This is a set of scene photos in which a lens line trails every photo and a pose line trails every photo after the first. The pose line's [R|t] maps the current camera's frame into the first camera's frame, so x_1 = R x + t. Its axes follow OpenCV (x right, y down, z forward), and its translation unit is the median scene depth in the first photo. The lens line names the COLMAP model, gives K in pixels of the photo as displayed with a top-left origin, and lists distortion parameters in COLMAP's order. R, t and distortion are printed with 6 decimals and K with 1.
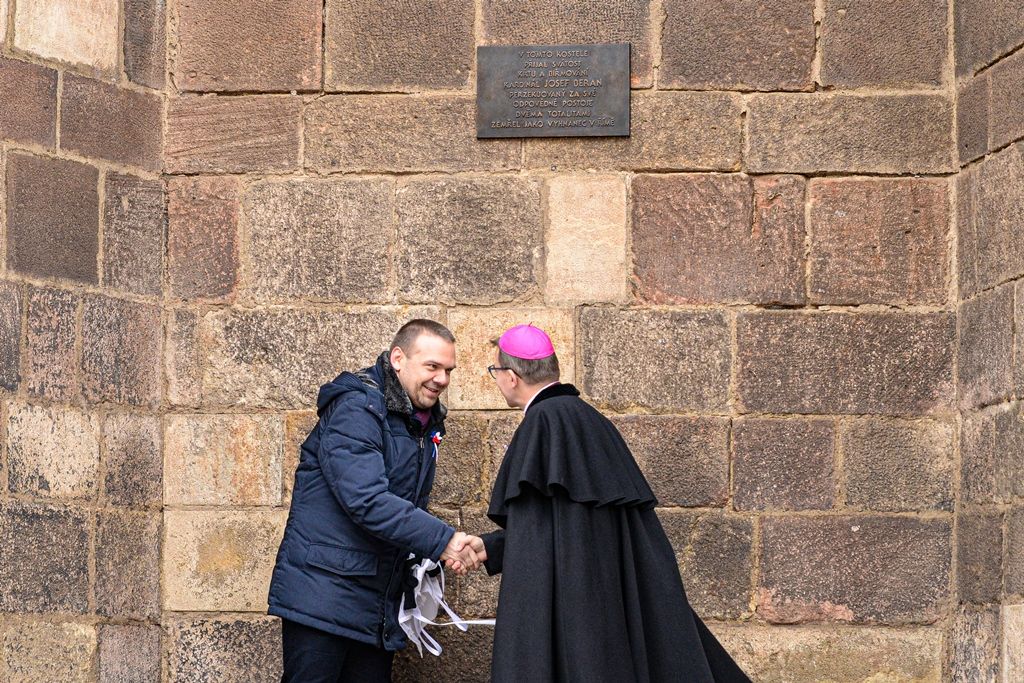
lens RADIAL K [[3244.8, 0, 448.6], [0, 3244.8, 344.5], [0, 0, 1]] dist [-0.282473, 0.000000]
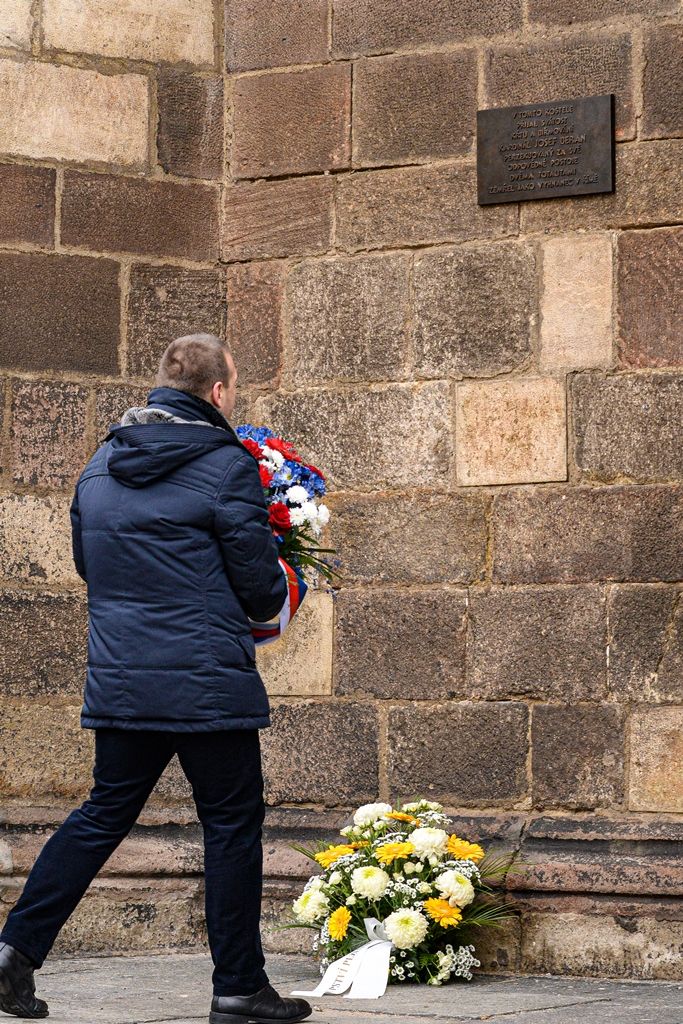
lens RADIAL K [[3244.8, 0, 350.7], [0, 3244.8, 508.0], [0, 0, 1]] dist [-0.282473, 0.000000]
pose [[0.883841, -0.029079, -0.466883, 0.426826], [0.035775, 0.999345, 0.005482, 0.020110], [0.466418, -0.021548, 0.884302, 0.127090]]
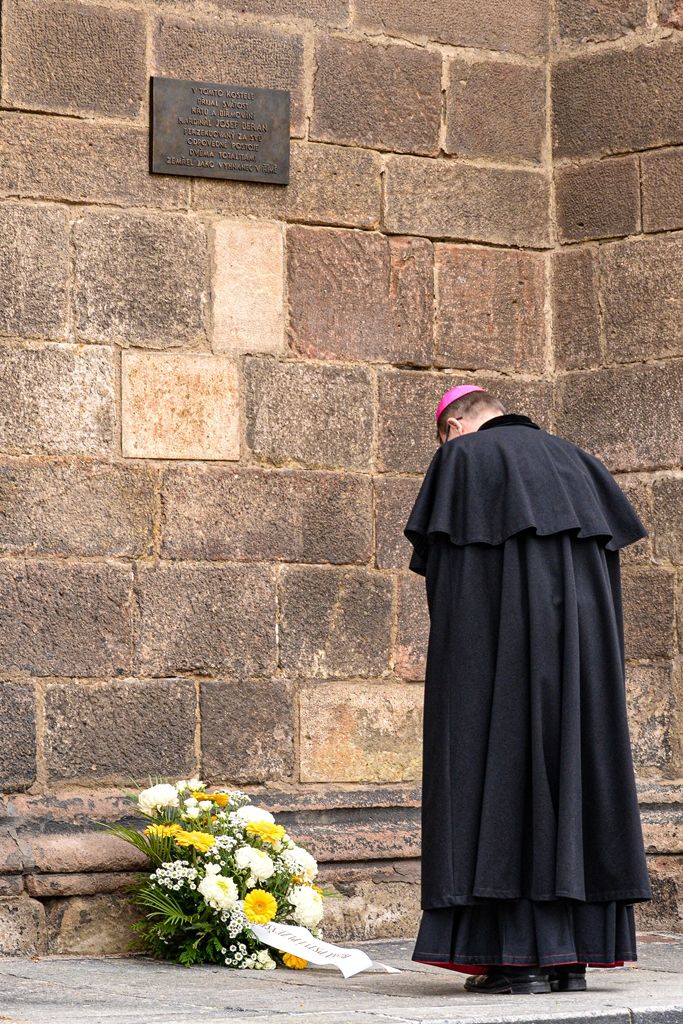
lens RADIAL K [[3244.8, 0, 342.2], [0, 3244.8, 512.1], [0, 0, 1]] dist [-0.282473, 0.000000]
pose [[0.749307, 0.024875, 0.661755, -0.577731], [-0.039318, 0.999203, 0.006960, 0.027044], [-0.661054, -0.031234, 0.749688, 0.252522]]
